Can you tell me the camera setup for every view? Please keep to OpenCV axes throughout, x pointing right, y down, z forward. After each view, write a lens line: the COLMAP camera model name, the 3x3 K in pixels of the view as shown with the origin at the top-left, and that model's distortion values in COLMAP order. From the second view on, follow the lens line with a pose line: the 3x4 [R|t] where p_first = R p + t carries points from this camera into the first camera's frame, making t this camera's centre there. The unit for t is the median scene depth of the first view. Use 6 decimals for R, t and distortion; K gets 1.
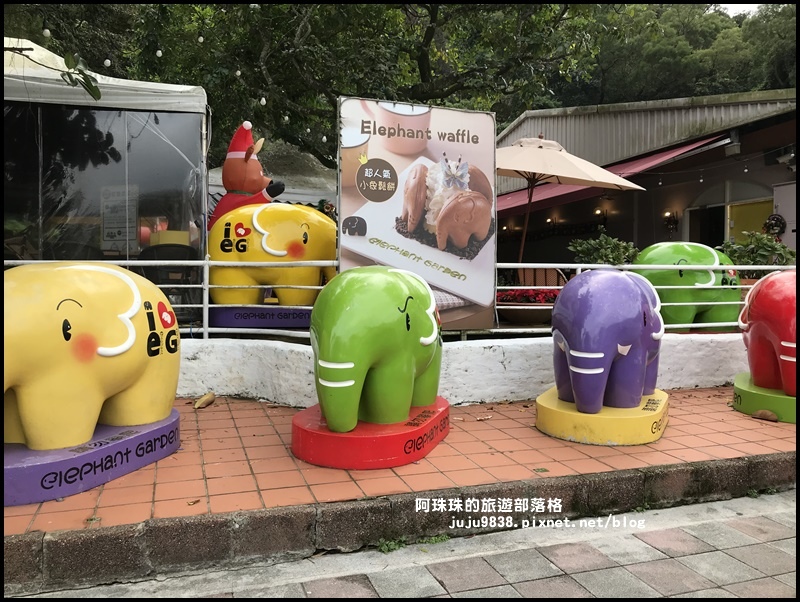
lens RADIAL K [[634.1, 0, 402.9], [0, 634.1, 302.3], [0, 0, 1]] dist [0.028172, -0.028472]
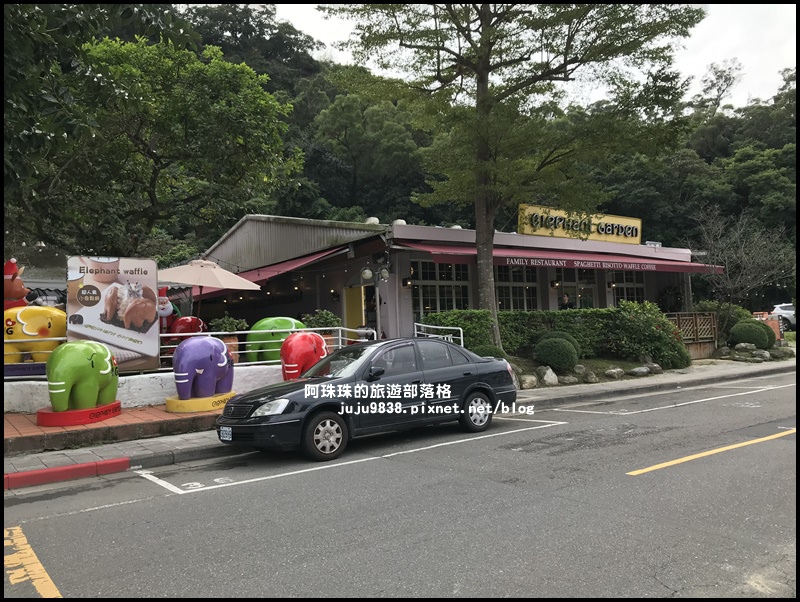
lens RADIAL K [[634.1, 0, 402.1], [0, 634.1, 295.8], [0, 0, 1]] dist [0.028172, -0.028472]
pose [[0.951124, -0.023608, 0.307906, 0.269416], [0.053478, 0.994601, -0.088933, 0.036652], [-0.304144, 0.101052, 0.947251, -1.151290]]
